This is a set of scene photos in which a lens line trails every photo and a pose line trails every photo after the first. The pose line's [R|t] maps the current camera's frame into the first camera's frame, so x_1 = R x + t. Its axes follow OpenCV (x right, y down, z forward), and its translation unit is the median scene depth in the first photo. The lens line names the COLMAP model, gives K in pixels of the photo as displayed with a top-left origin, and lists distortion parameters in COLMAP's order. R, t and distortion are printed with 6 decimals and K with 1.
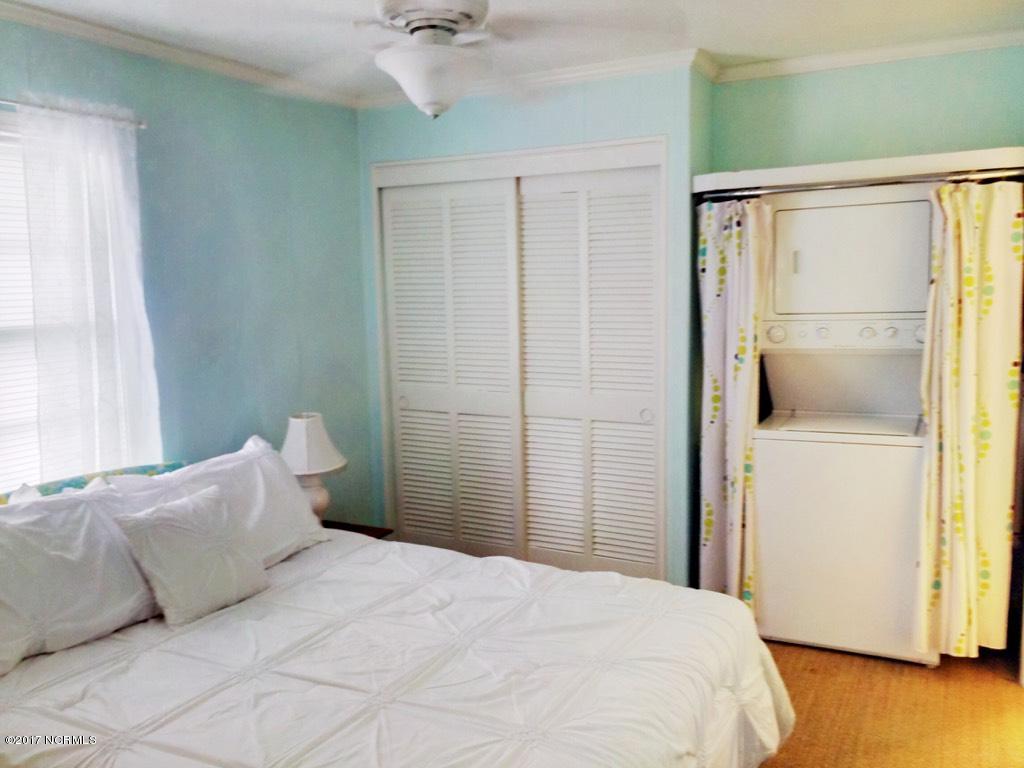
lens RADIAL K [[879.7, 0, 512.0], [0, 879.7, 384.0], [0, 0, 1]] dist [0.072356, -0.101257]
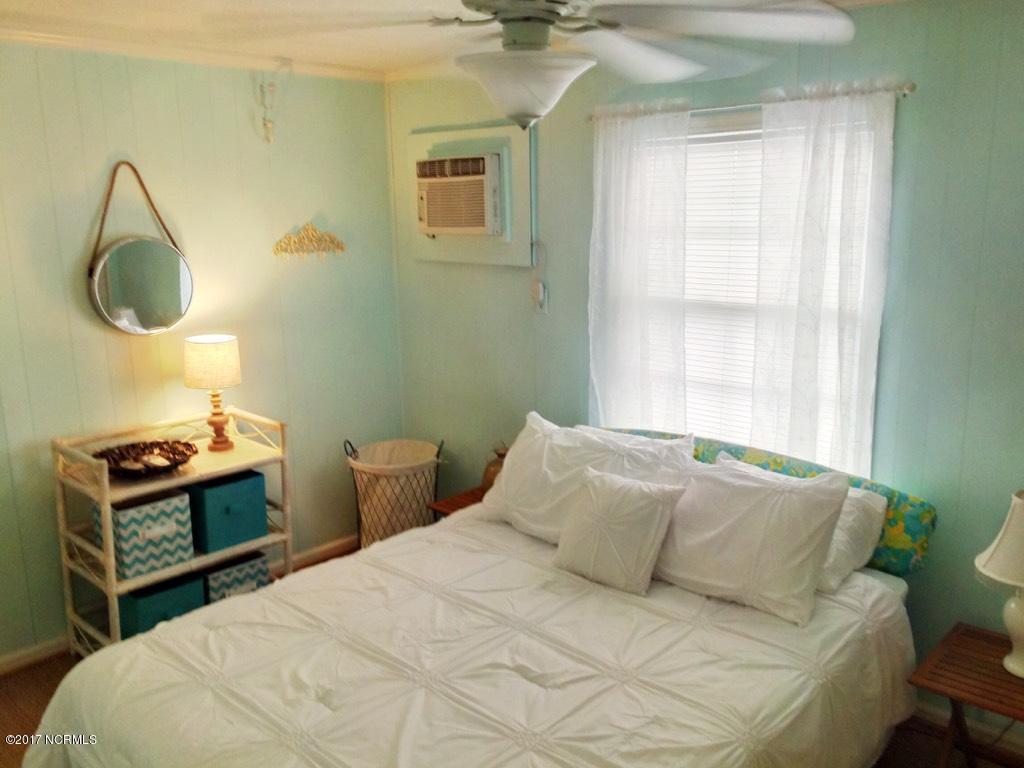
lens RADIAL K [[879.7, 0, 512.0], [0, 879.7, 384.0], [0, 0, 1]] dist [0.072356, -0.101257]
pose [[-0.251604, 0.232920, -0.939385, 0.601902], [-0.093172, 0.960271, 0.263054, -0.233279], [0.963335, 0.153710, -0.219906, 0.967306]]
